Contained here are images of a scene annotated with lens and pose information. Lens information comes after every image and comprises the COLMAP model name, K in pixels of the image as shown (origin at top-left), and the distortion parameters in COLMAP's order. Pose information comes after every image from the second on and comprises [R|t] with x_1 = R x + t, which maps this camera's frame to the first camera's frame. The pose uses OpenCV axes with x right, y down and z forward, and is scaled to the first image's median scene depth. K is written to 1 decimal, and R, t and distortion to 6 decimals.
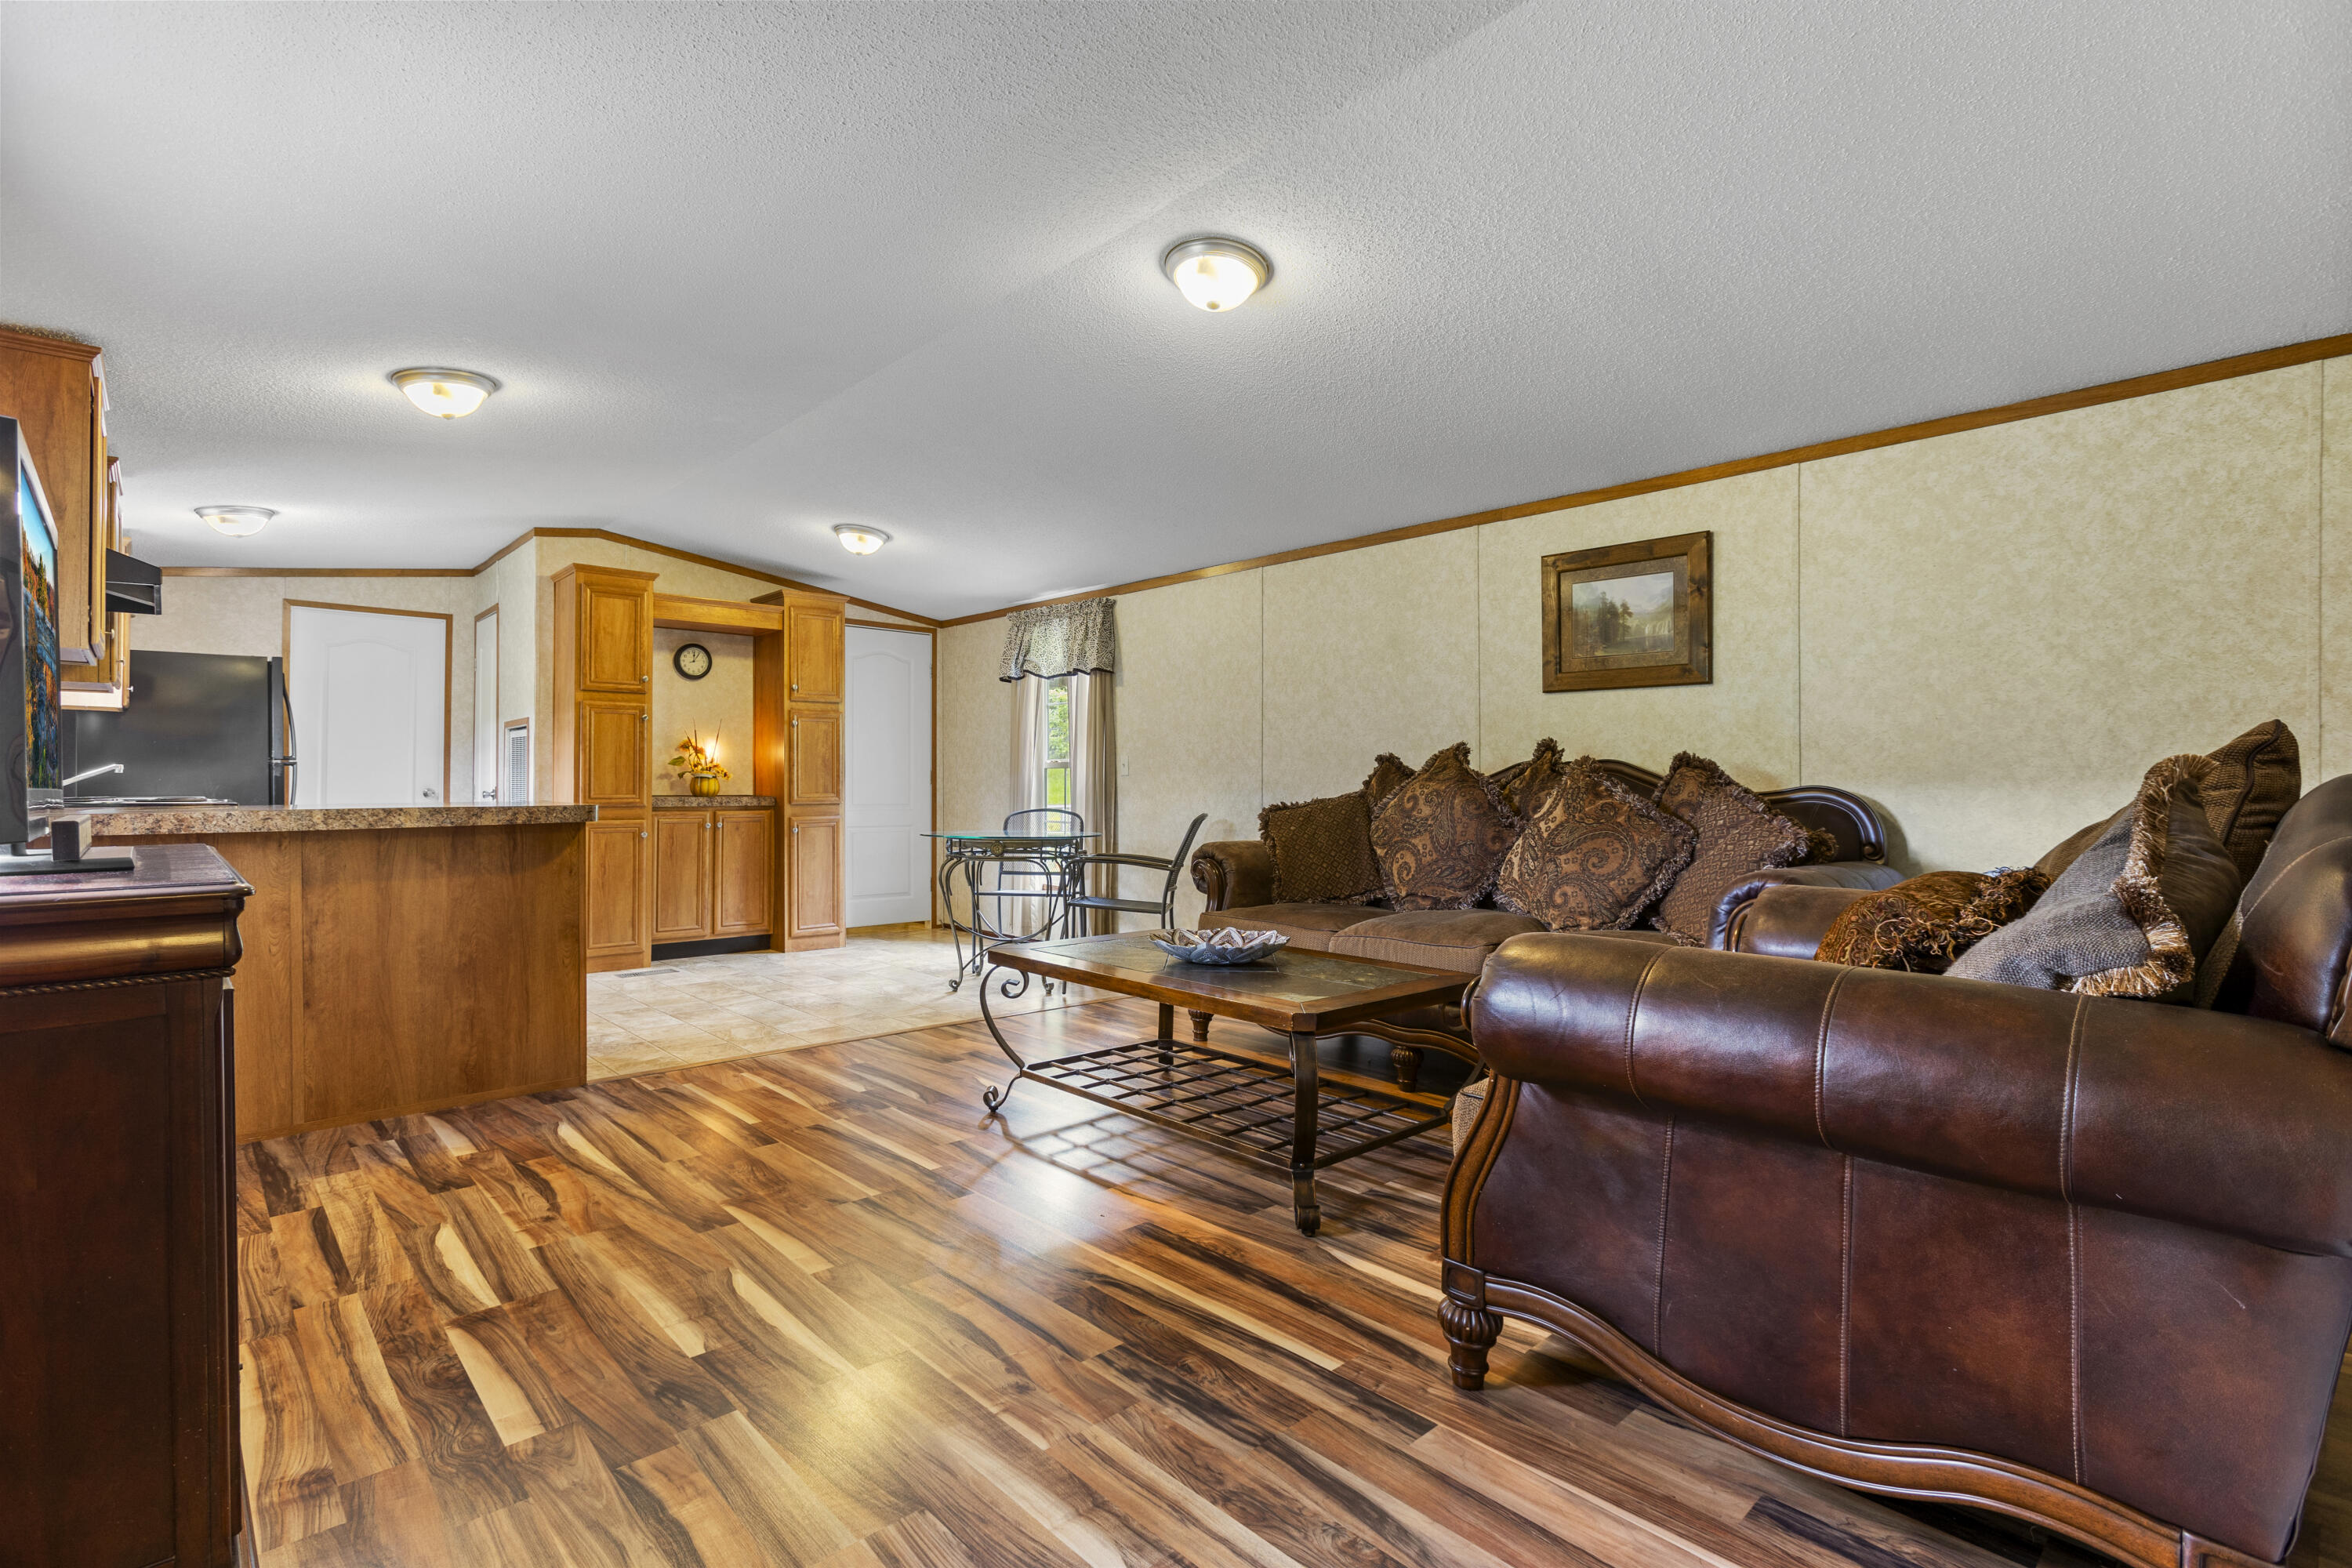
lens RADIAL K [[1241.5, 0, 1172.2], [0, 1241.5, 779.9], [0, 0, 1]] dist [-0.022614, 0.001186]
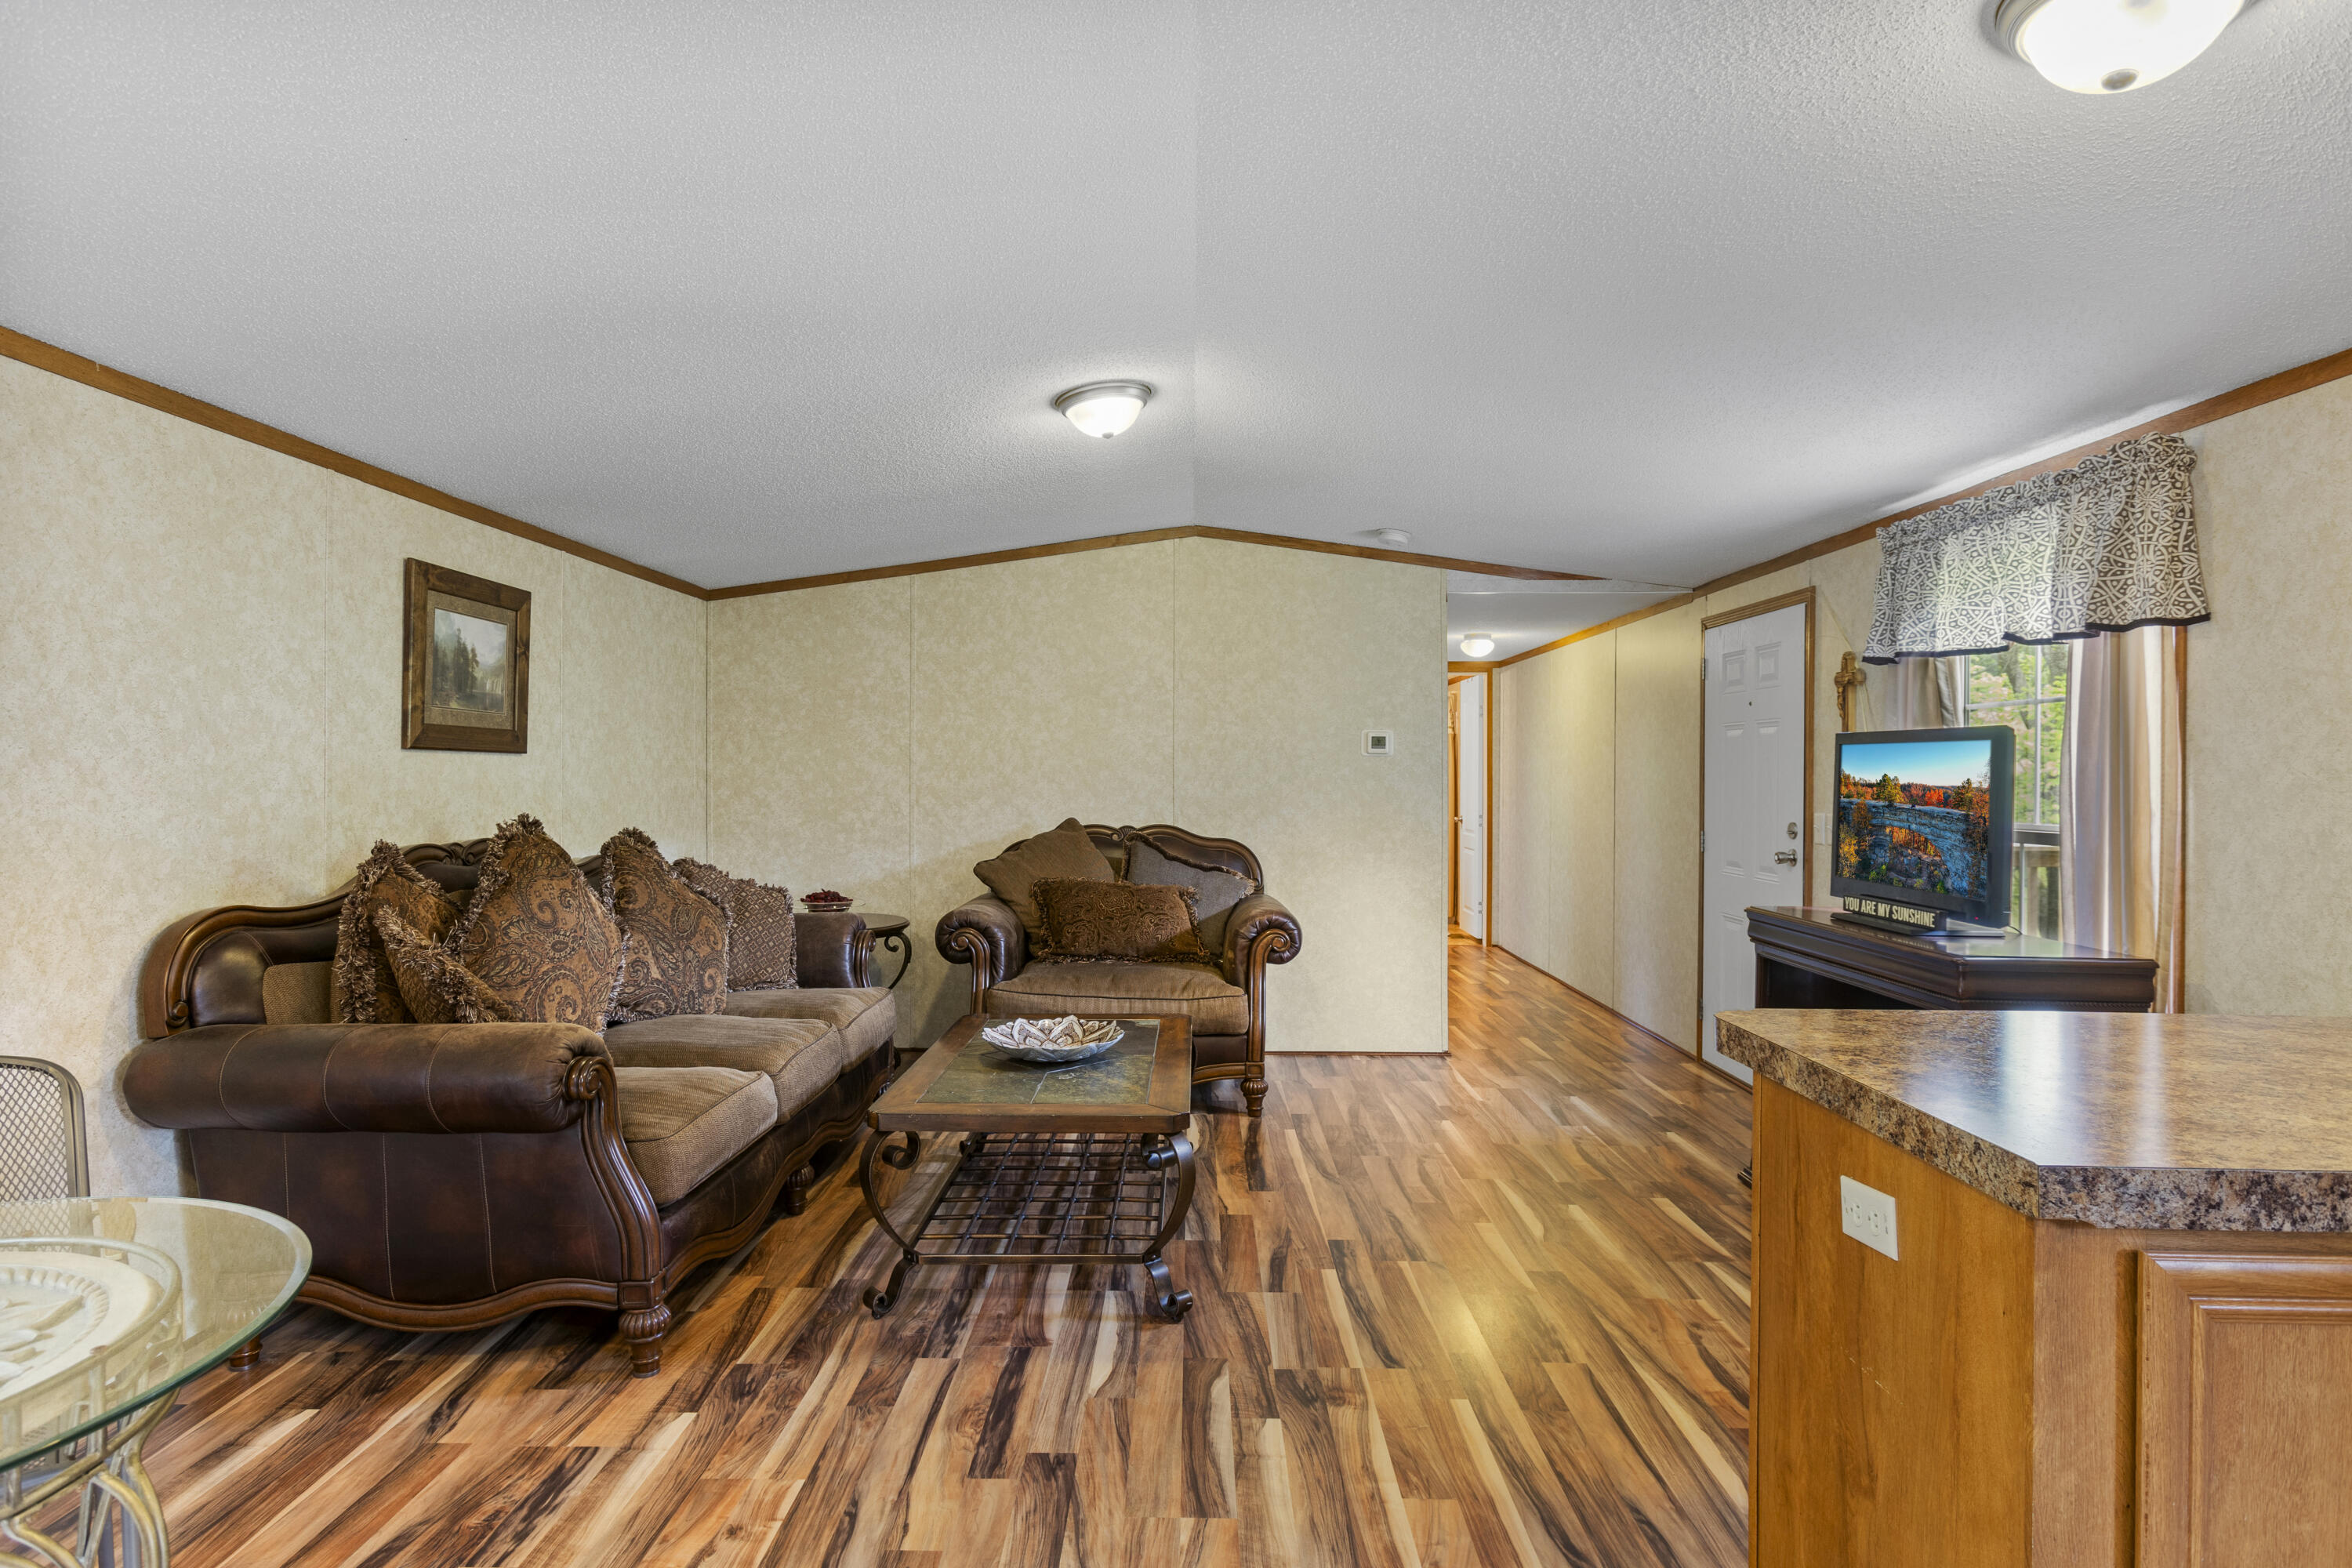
lens RADIAL K [[1338.4, 0, 1172.3], [0, 1338.4, 782.7], [0, 0, 1]] dist [0.003796, 0.000636]
pose [[-0.764101, -0.016668, 0.644882, -0.559437], [-0.016995, 0.999839, 0.005706, -0.064617], [-0.644873, -0.006600, -0.764261, 1.353050]]
